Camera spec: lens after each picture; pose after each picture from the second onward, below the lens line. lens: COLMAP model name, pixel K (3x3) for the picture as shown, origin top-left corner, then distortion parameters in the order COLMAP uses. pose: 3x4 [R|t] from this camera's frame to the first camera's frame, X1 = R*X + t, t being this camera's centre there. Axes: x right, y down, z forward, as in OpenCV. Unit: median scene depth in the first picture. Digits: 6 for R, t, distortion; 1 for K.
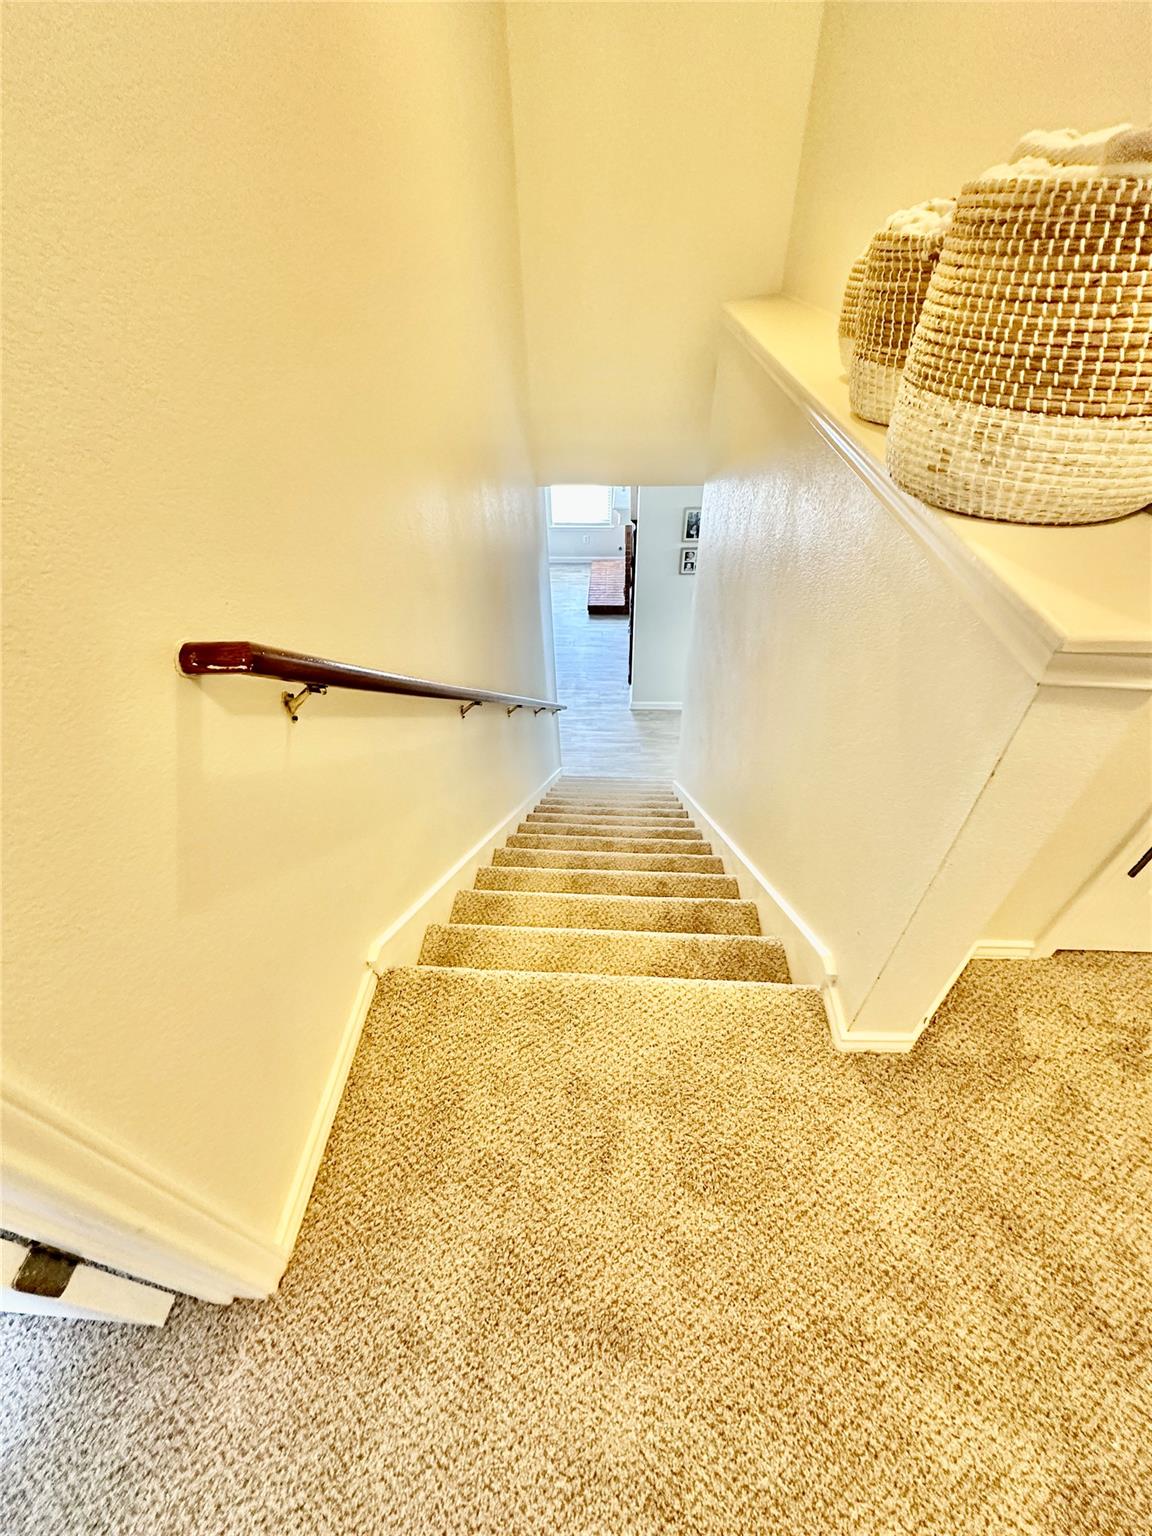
lens RADIAL K [[615.4, 0, 576.0], [0, 615.4, 768.0], [0, 0, 1]] dist [-0.003630, 0.002073]
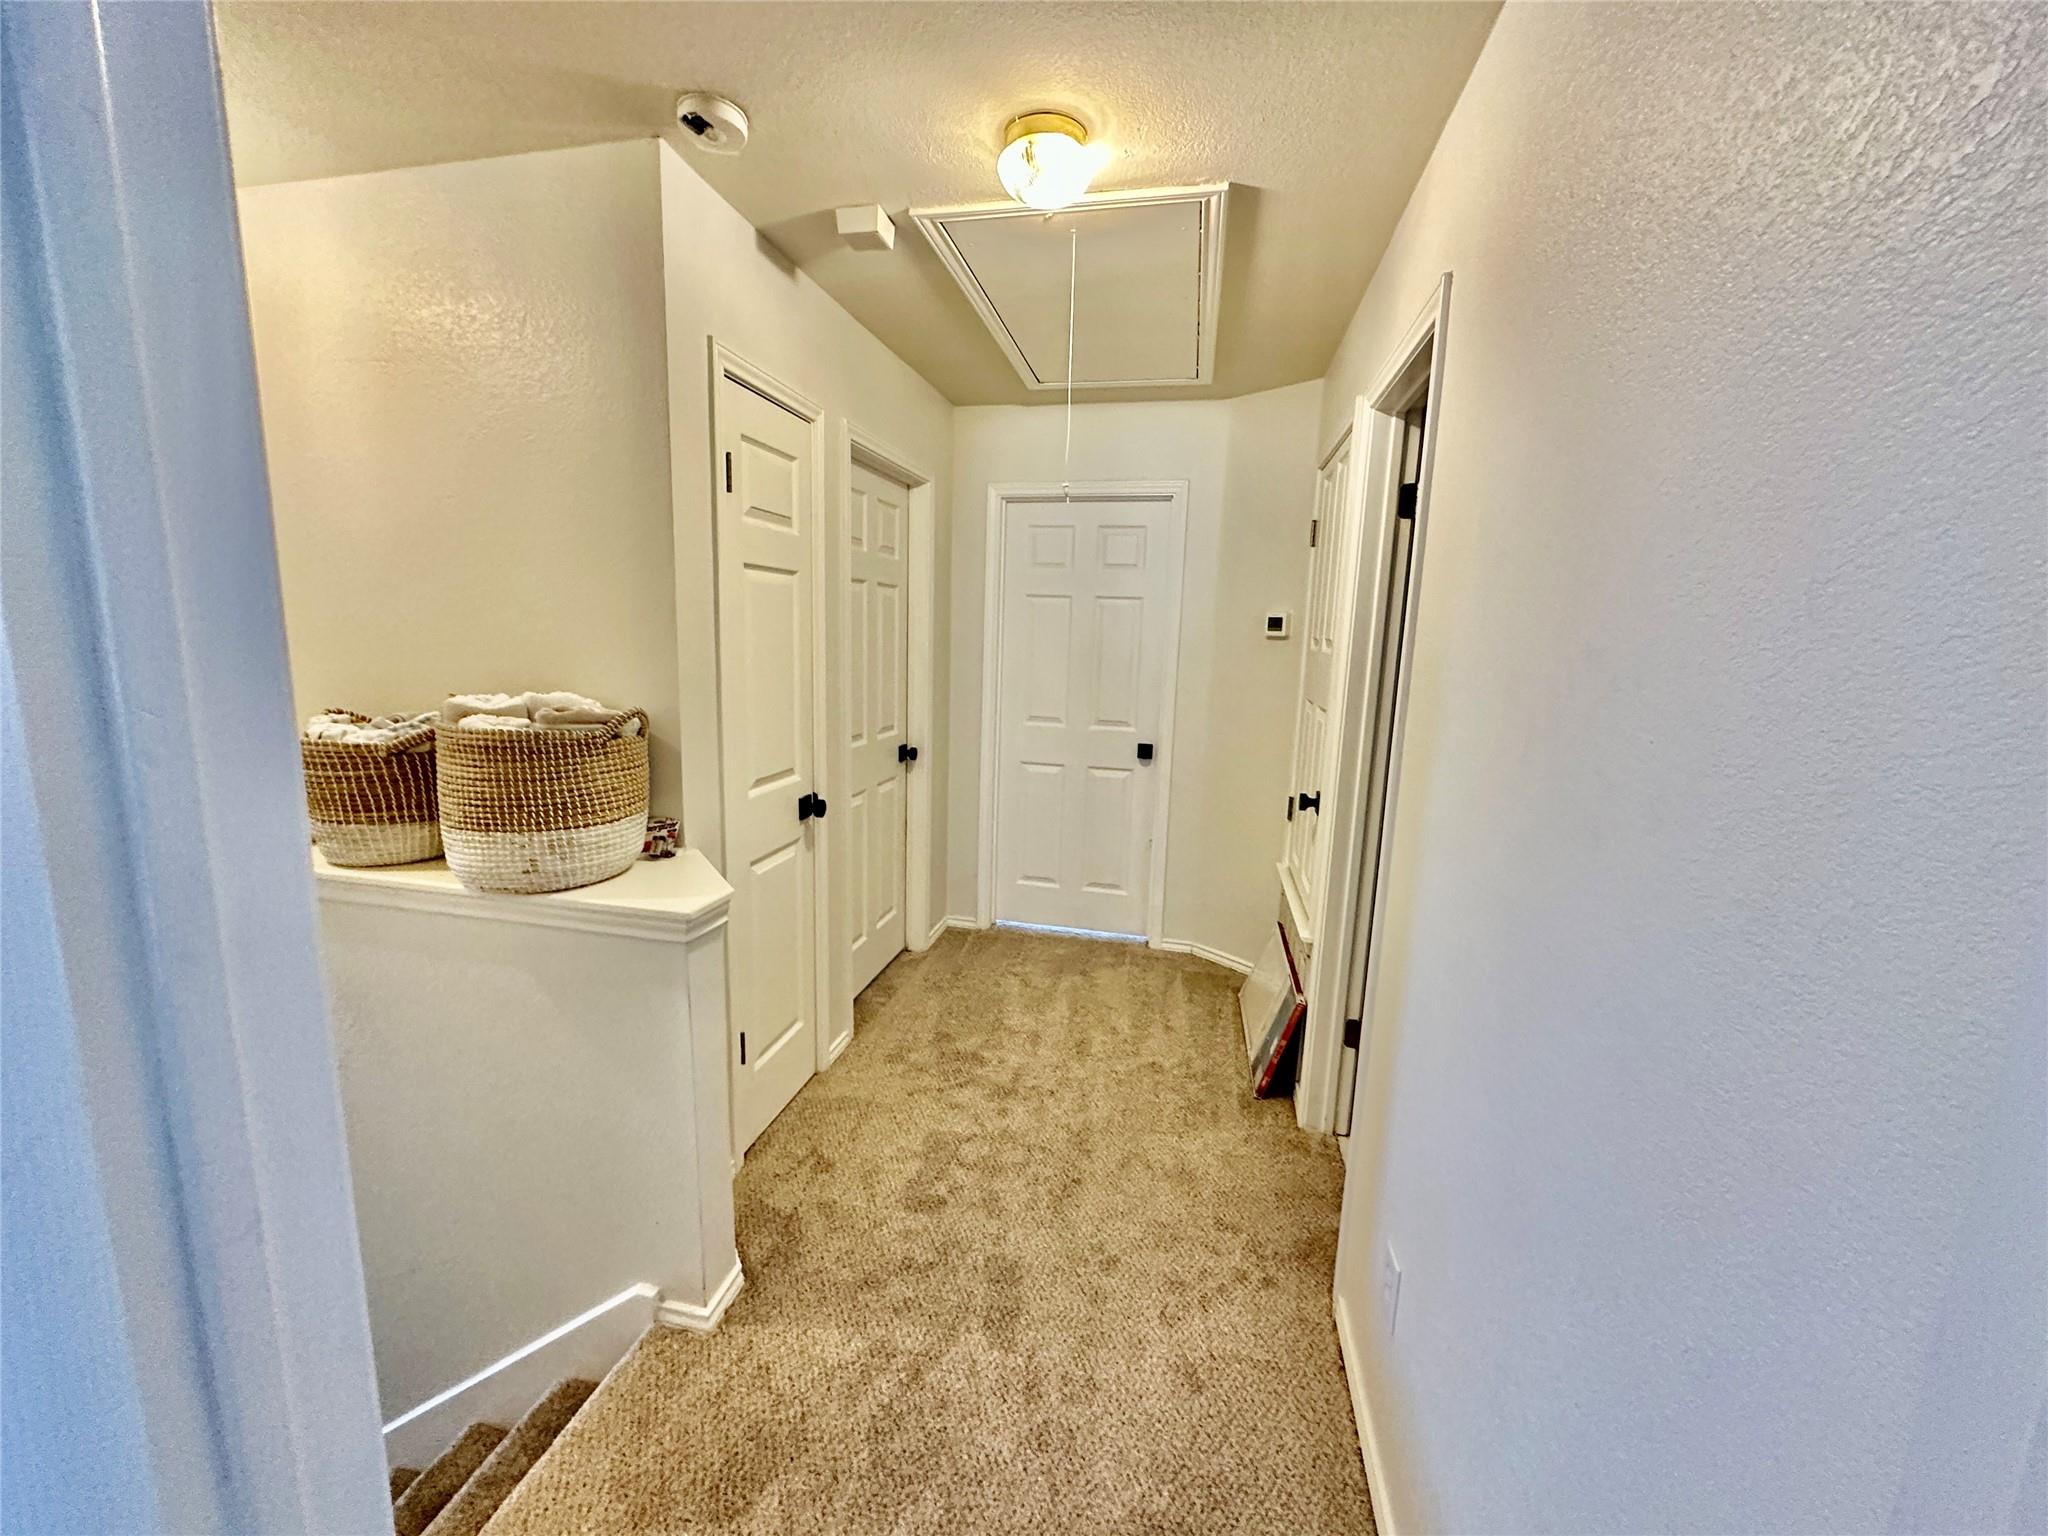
lens RADIAL K [[820.6, 0, 1021.6], [0, 820.6, 769.5], [0, 0, 1]] dist [-0.003630, 0.002073]
pose [[0.153780, -0.133860, 0.978996, -1.167278], [0.636577, 0.771194, 0.005454, 0.070440], [-0.755726, 0.622368, 0.203806, -0.465376]]
